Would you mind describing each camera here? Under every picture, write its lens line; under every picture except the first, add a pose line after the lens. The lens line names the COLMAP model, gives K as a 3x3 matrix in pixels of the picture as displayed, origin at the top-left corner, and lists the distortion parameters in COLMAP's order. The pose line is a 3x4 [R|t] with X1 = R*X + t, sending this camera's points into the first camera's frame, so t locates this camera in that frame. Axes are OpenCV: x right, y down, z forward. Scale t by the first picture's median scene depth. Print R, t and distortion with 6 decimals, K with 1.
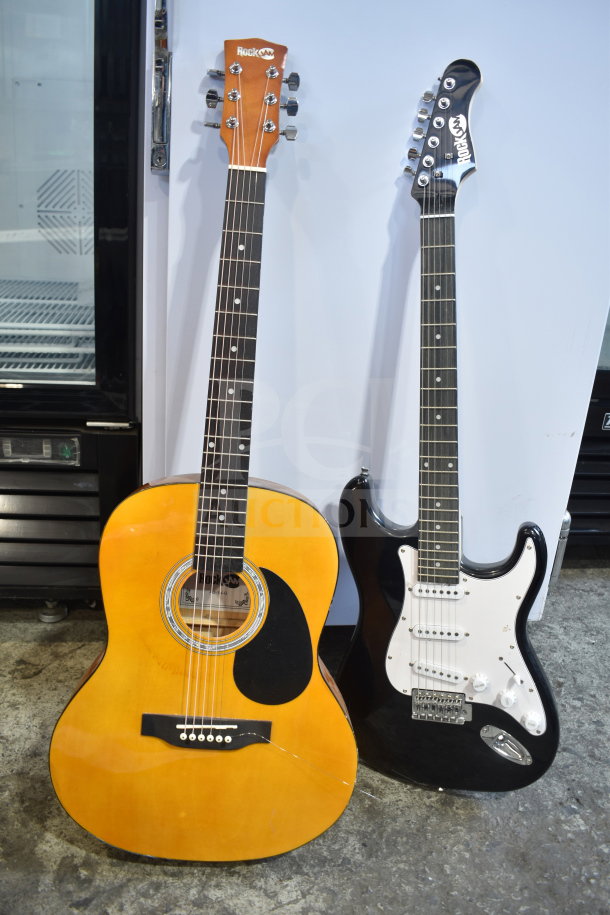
lens RADIAL K [[788.3, 0, 305.0], [0, 788.3, 457.5], [0, 0, 1]] dist [-0.071633, -0.001963]
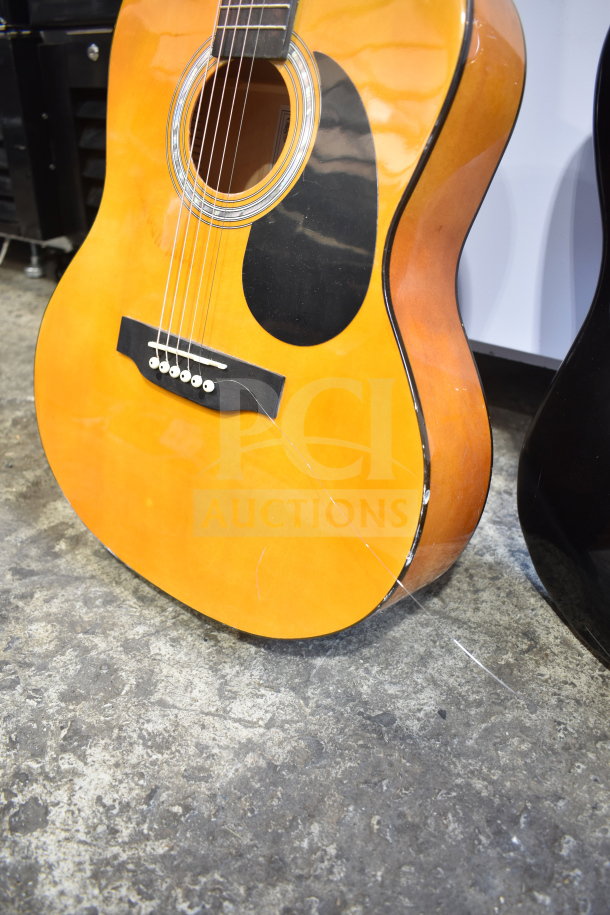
lens RADIAL K [[714.0, 0, 305.0], [0, 714.0, 457.5], [0, 0, 1]] dist [-0.089397, 0.003232]
pose [[0.744756, 0.274261, -0.608375, 0.261449], [-0.200916, 0.961498, 0.187496, 0.293916], [0.636374, -0.017407, 0.771184, 0.639963]]
